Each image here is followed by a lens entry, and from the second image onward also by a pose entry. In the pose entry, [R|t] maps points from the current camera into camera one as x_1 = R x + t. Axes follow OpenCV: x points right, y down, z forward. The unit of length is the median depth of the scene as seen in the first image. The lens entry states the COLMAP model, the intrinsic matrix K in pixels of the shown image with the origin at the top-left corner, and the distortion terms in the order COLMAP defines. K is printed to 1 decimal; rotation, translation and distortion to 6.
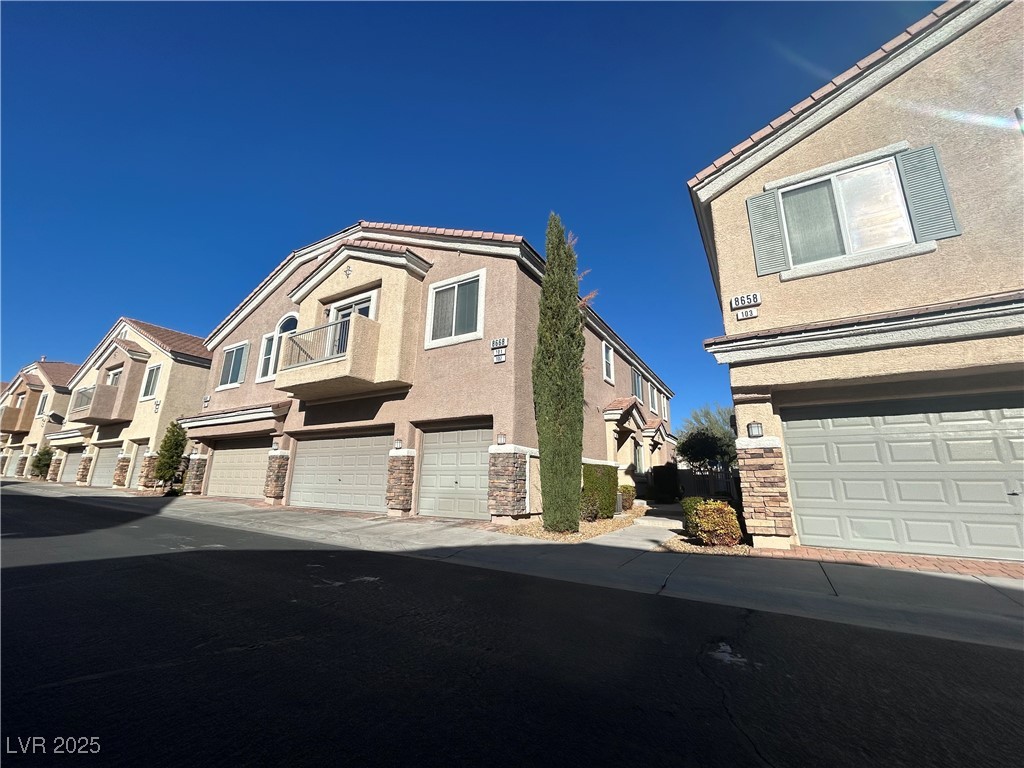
lens RADIAL K [[410.3, 0, 510.8], [0, 410.3, 385.0], [0, 0, 1]] dist [-0.001521, 0.000034]
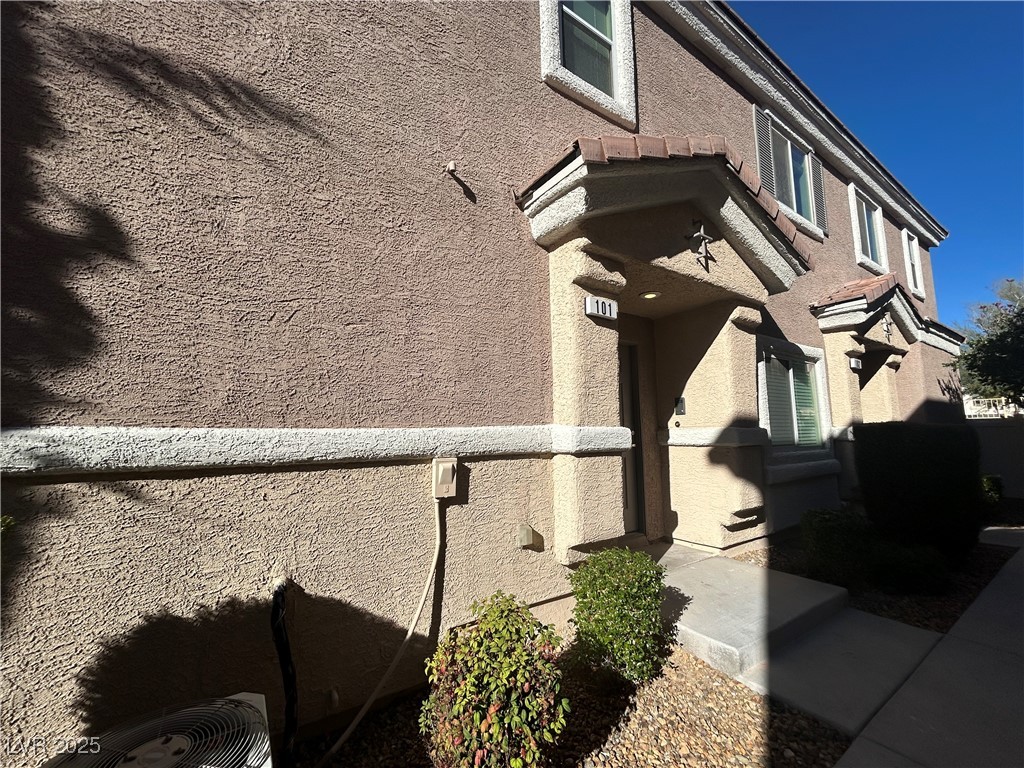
lens RADIAL K [[410.3, 0, 509.0], [0, 410.3, 382.6], [0, 0, 1]] dist [-0.001521, 0.000034]
pose [[0.902923, -0.072619, -0.423623, 0.271737], [0.121736, 0.988471, 0.090025, 0.123943], [0.412202, -0.132856, 0.901354, 0.700677]]
